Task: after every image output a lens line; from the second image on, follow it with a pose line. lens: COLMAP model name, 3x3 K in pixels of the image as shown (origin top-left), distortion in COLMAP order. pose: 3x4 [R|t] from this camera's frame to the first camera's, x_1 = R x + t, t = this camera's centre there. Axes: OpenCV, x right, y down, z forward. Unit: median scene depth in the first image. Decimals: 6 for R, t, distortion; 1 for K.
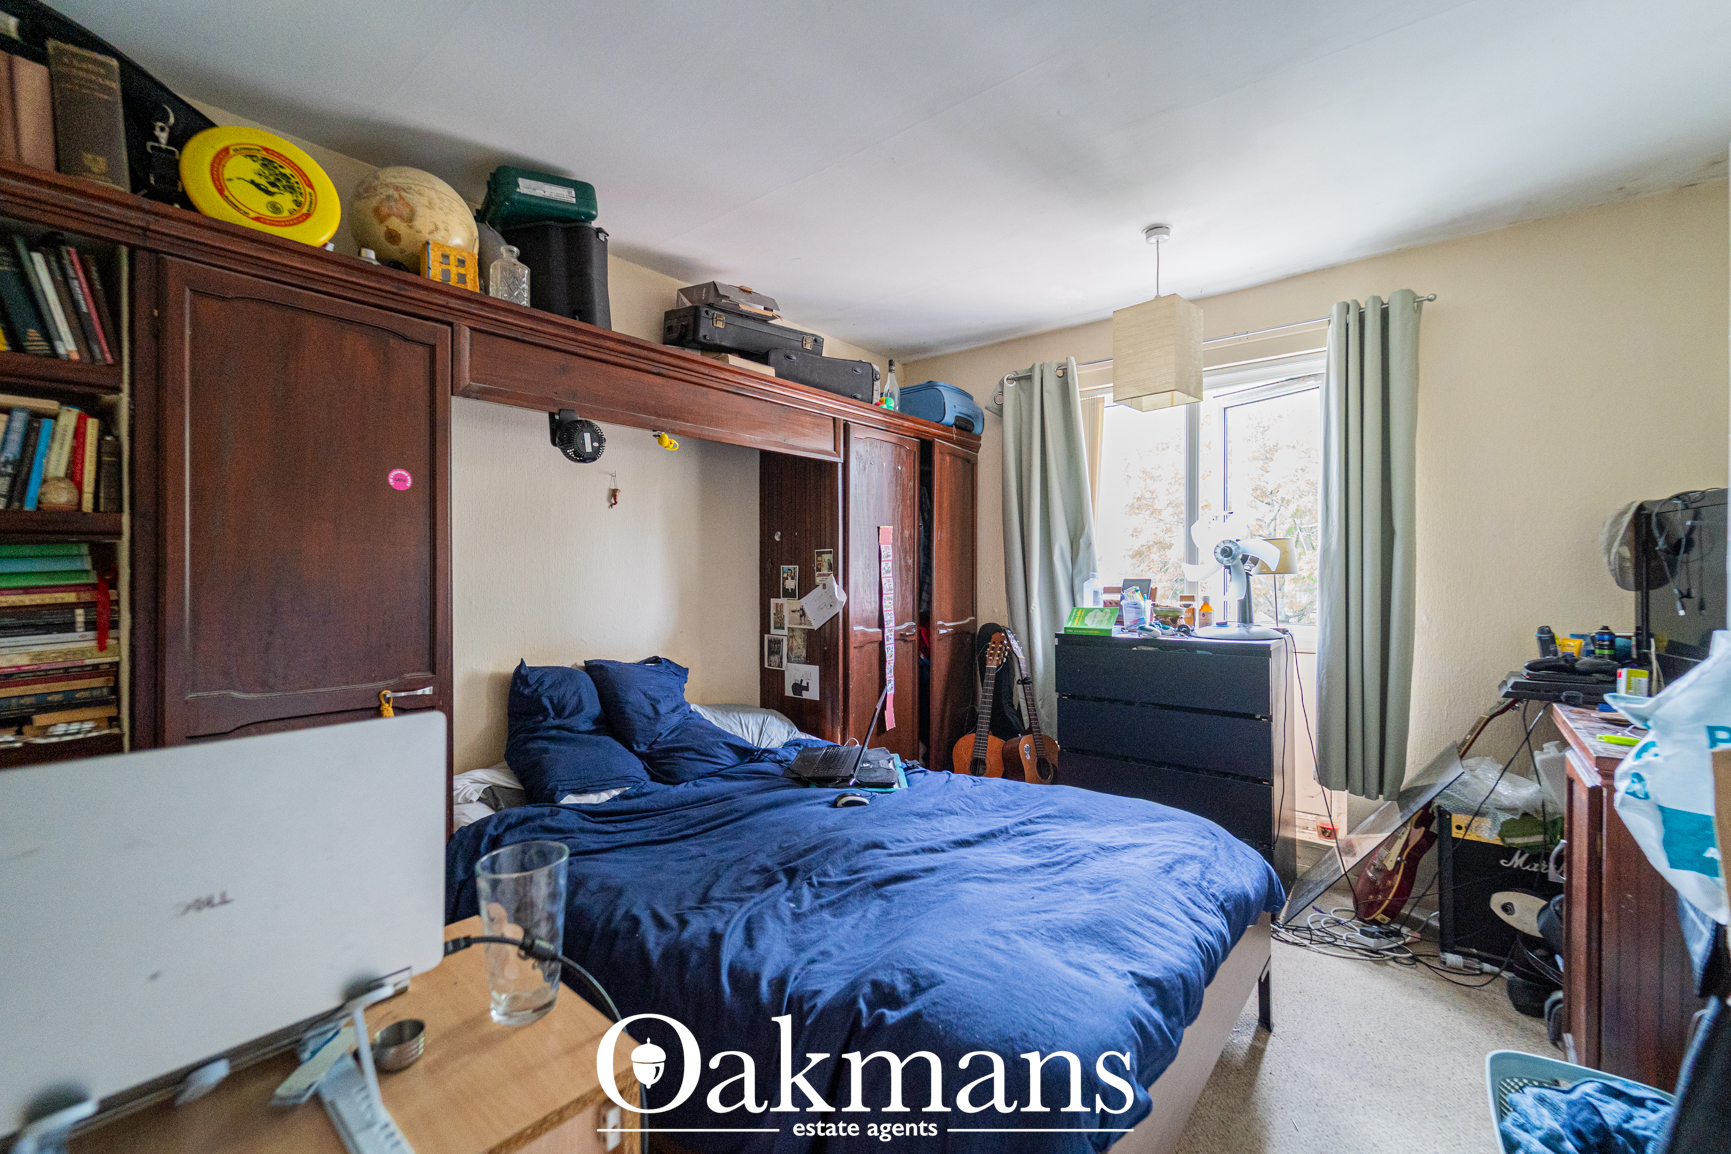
lens RADIAL K [[702.7, 0, 853.4], [0, 702.7, 576.6], [0, 0, 1]] dist [-0.002857, -0.000959]
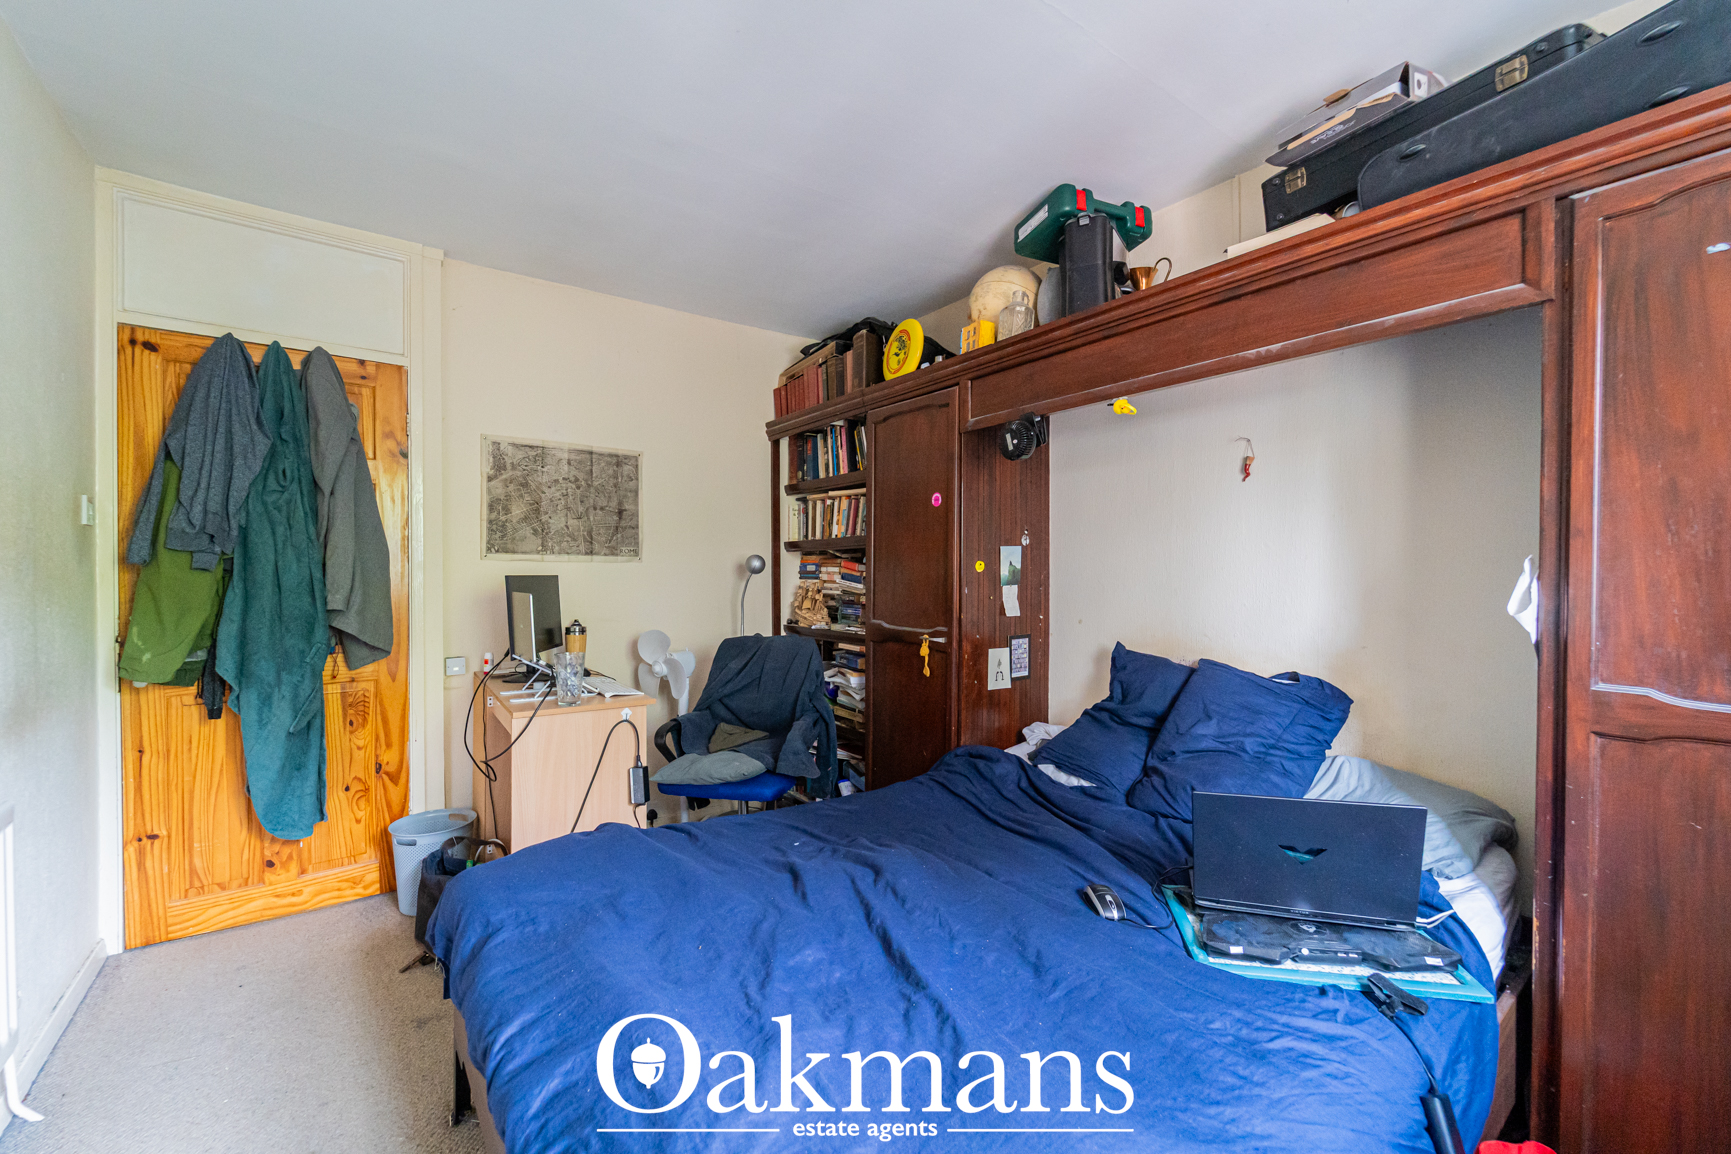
lens RADIAL K [[692.2, 0, 865.5], [0, 692.2, 577.0], [0, 0, 1]] dist [0.000443, -0.000075]
pose [[-0.225533, 0.008252, -0.974201, 0.711371], [-0.007984, 0.999915, 0.010318, 0.013579], [0.974203, 0.010105, -0.225448, 0.980420]]
